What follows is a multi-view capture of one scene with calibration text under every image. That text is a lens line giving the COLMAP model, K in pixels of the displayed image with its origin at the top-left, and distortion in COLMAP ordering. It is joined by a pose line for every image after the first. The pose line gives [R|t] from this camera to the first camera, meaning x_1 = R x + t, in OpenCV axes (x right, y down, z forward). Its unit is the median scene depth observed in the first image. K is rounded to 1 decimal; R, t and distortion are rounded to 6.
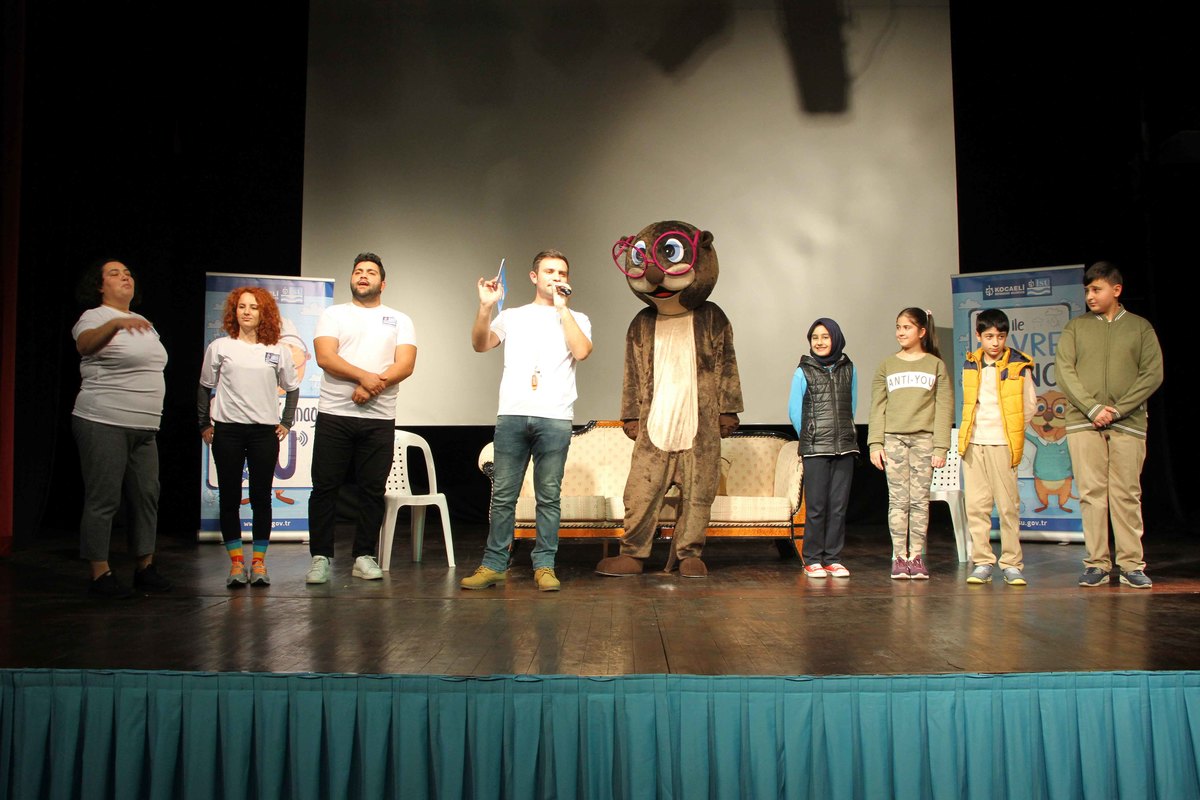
lens RADIAL K [[1123.3, 0, 600.0], [0, 1123.3, 400.0], [0, 0, 1]] dist [-0.145926, 0.162784]
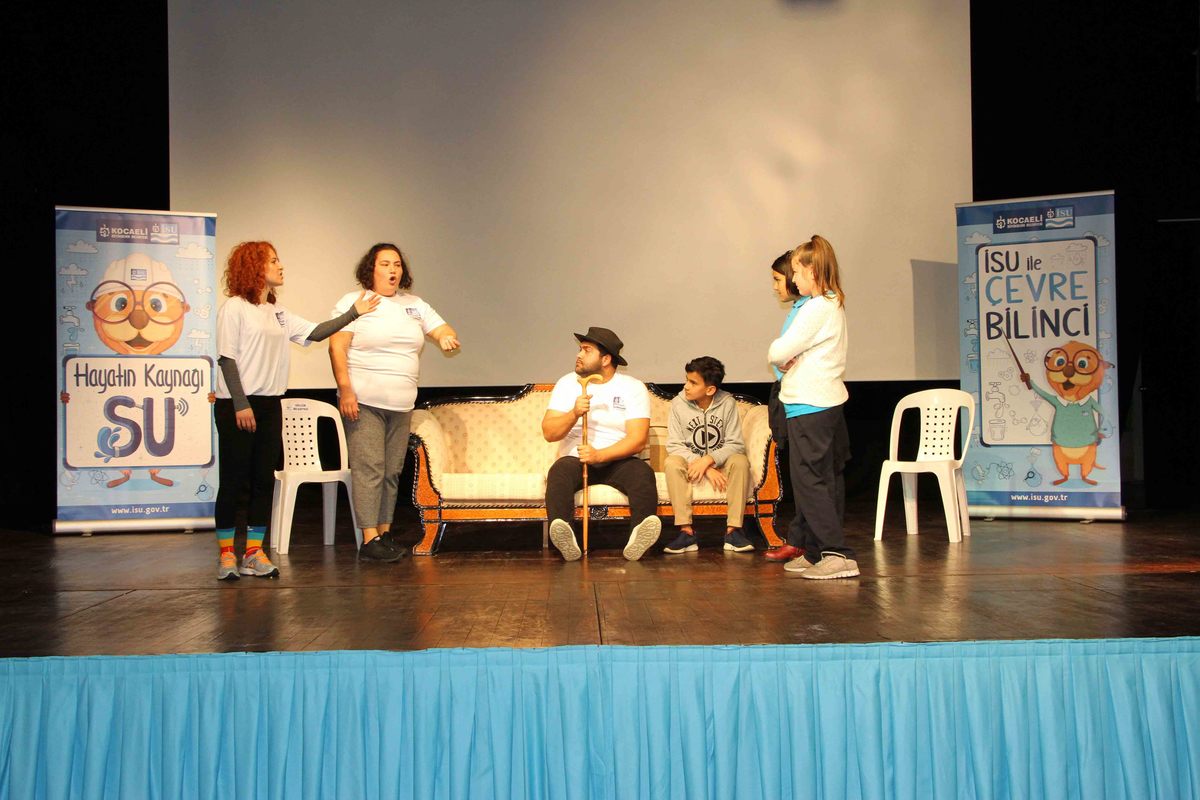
lens RADIAL K [[1484.2, 0, 600.0], [0, 1484.2, 400.0], [0, 0, 1]] dist [0.017338, 0.034352]
pose [[0.999266, -0.011232, 0.036618, 0.004804], [0.009768, 0.999155, 0.039918, -0.012541], [-0.037035, -0.039531, 0.998532, -0.128927]]
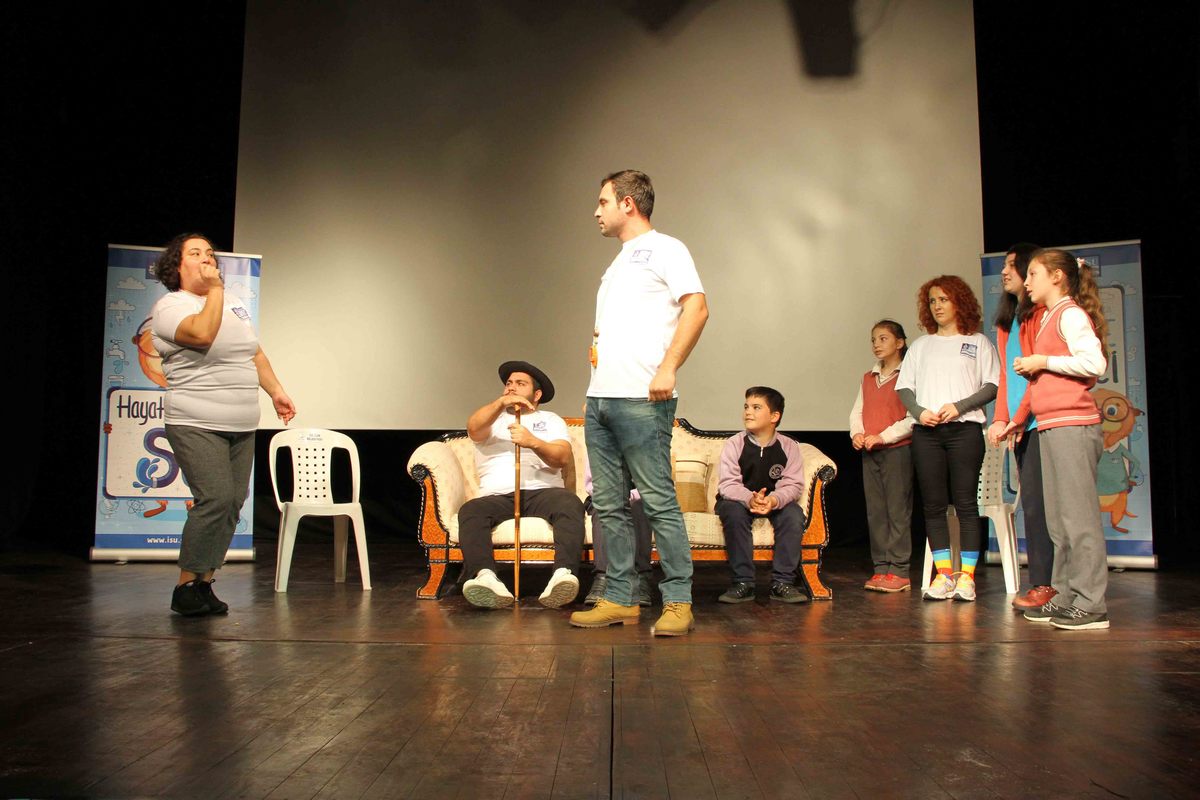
lens RADIAL K [[1100.1, 0, 600.0], [0, 1100.1, 400.0], [0, 0, 1]] dist [-0.105116, 0.004679]
pose [[0.999964, 0.007078, 0.004780, 0.020862], [-0.006974, 0.999748, -0.021342, 0.020606], [-0.004929, 0.021308, 0.999761, 0.176784]]
